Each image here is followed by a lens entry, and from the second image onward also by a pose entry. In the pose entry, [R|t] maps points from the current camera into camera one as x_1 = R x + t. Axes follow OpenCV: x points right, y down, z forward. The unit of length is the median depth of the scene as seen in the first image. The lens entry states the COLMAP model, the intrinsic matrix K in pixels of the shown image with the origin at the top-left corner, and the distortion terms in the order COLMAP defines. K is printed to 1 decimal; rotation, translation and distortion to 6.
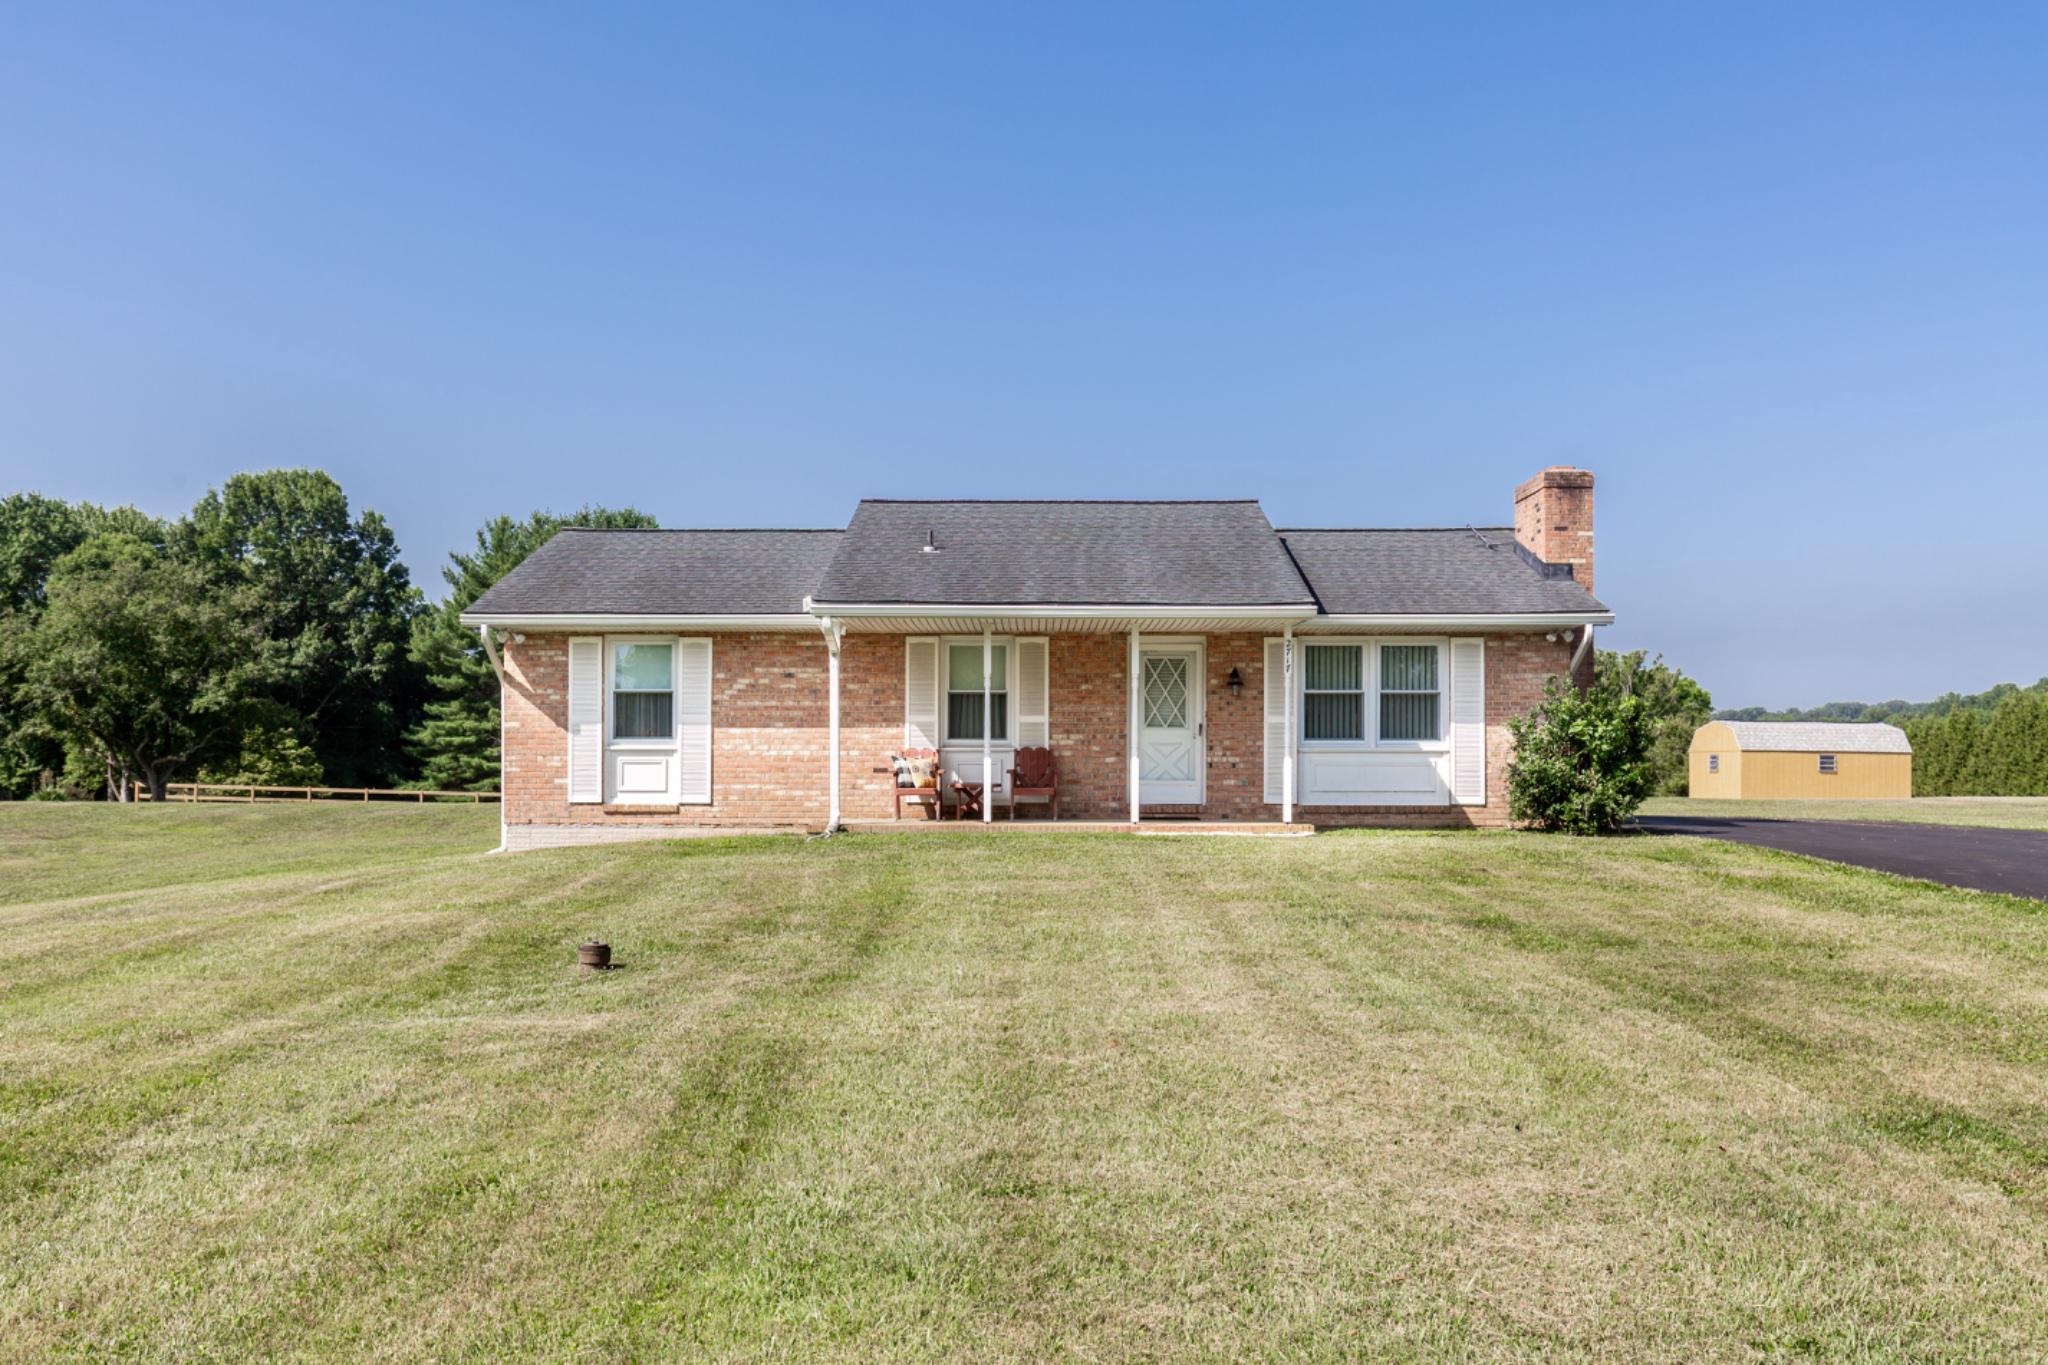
lens RADIAL K [[1930.9, 0, 1039.2], [0, 1930.9, 725.4], [0, 0, 1]] dist [0.000654, 0.000000]
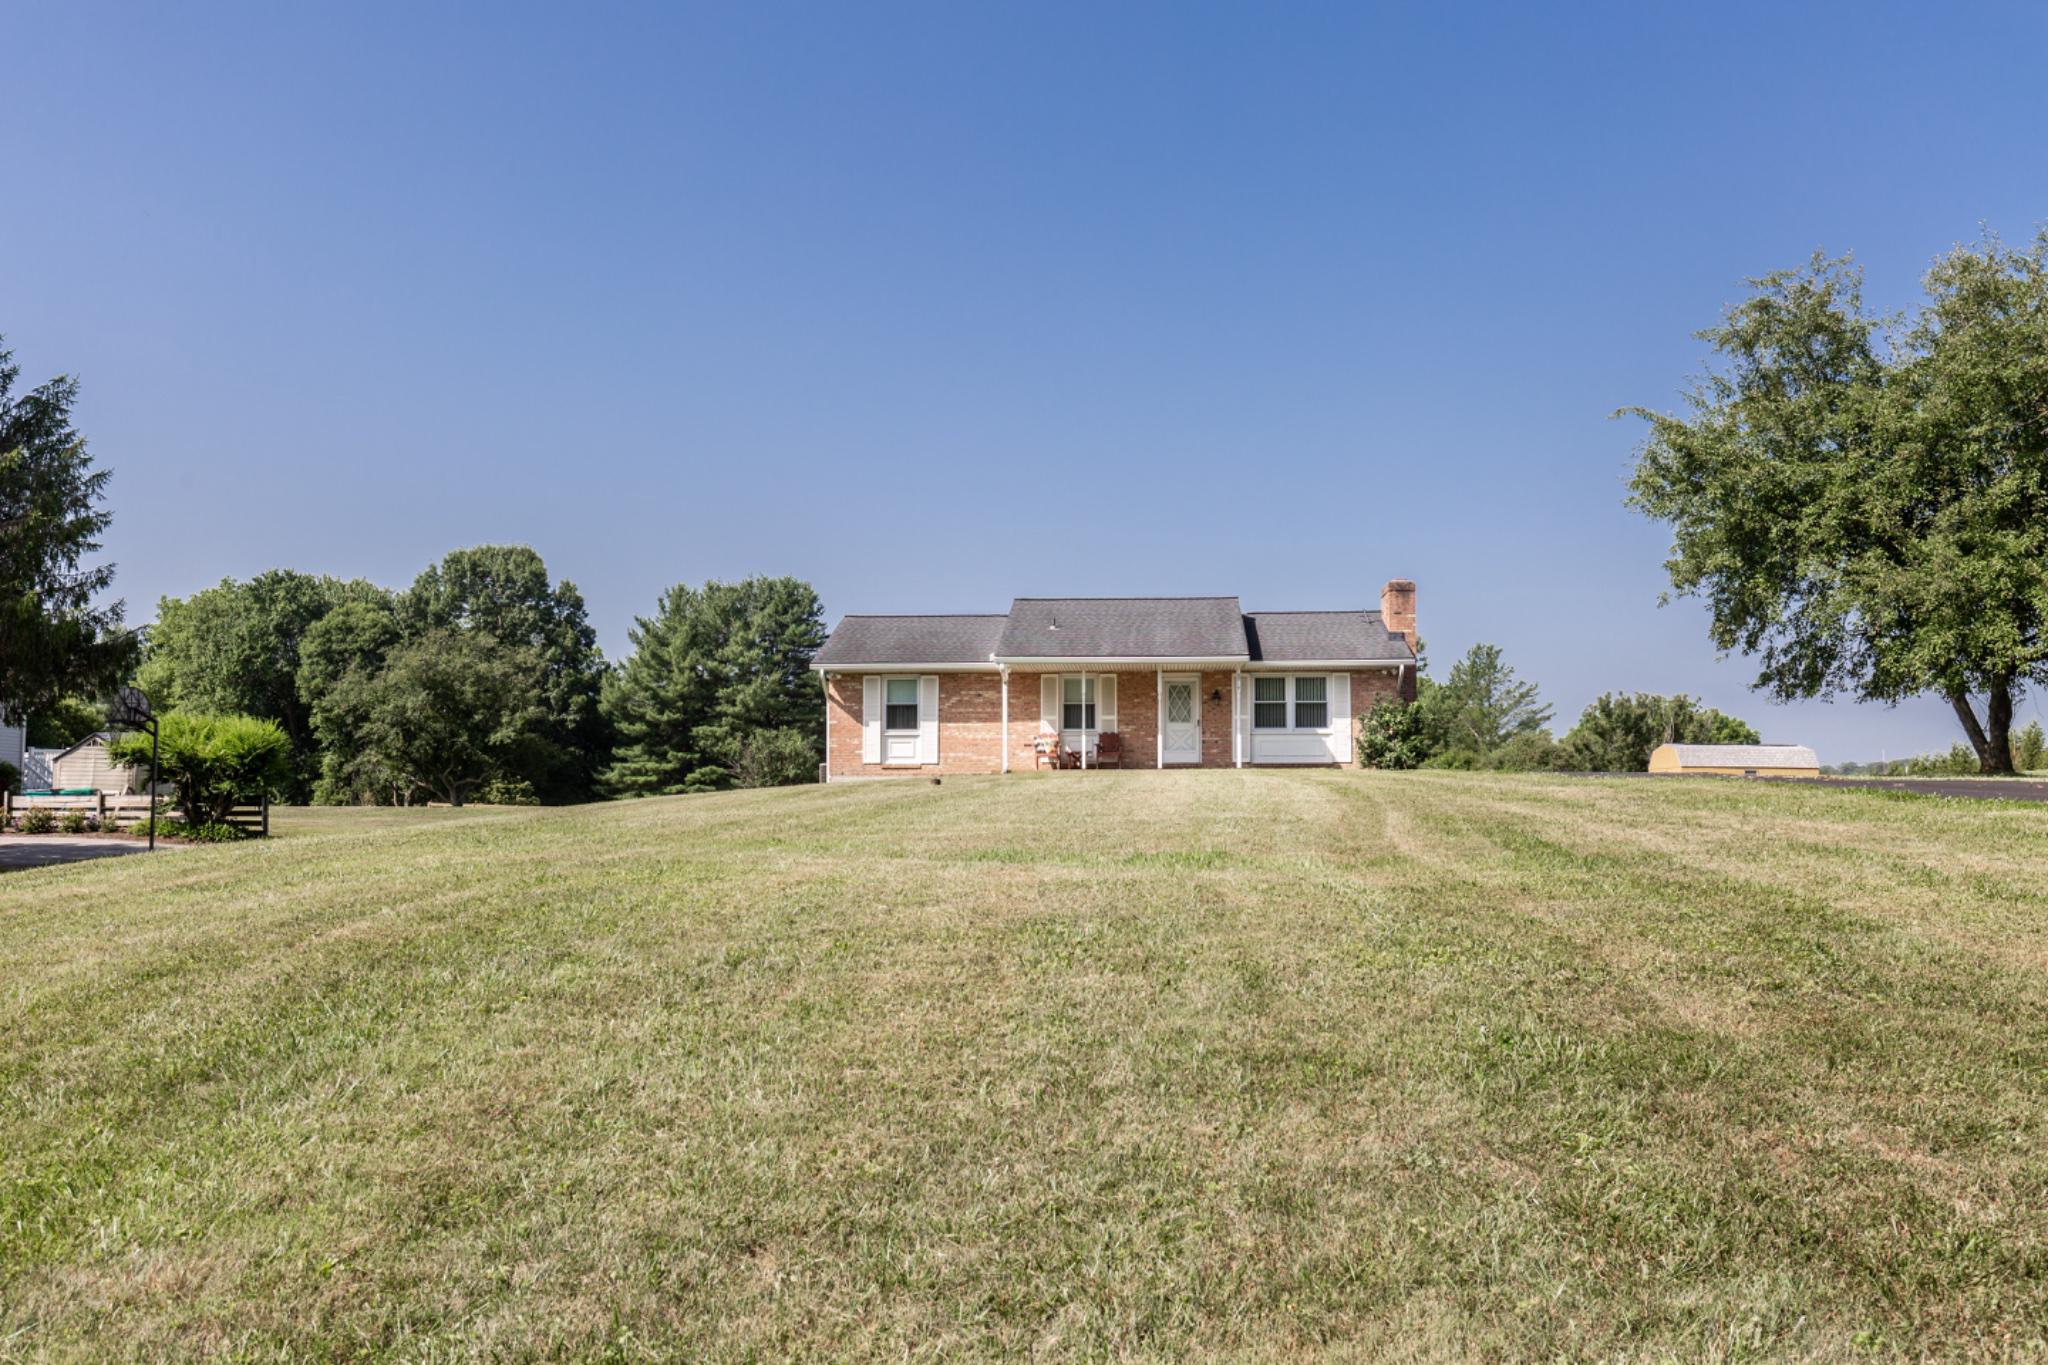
lens RADIAL K [[1966.2, 0, 1026.5], [0, 1966.2, 671.5], [0, 0, 1]] dist [-0.020595, 0.000000]
pose [[0.997643, -0.007164, -0.068242, 0.047296], [0.003342, 0.998428, -0.055950, 0.058045], [0.068536, 0.055590, 0.996099, -0.902145]]
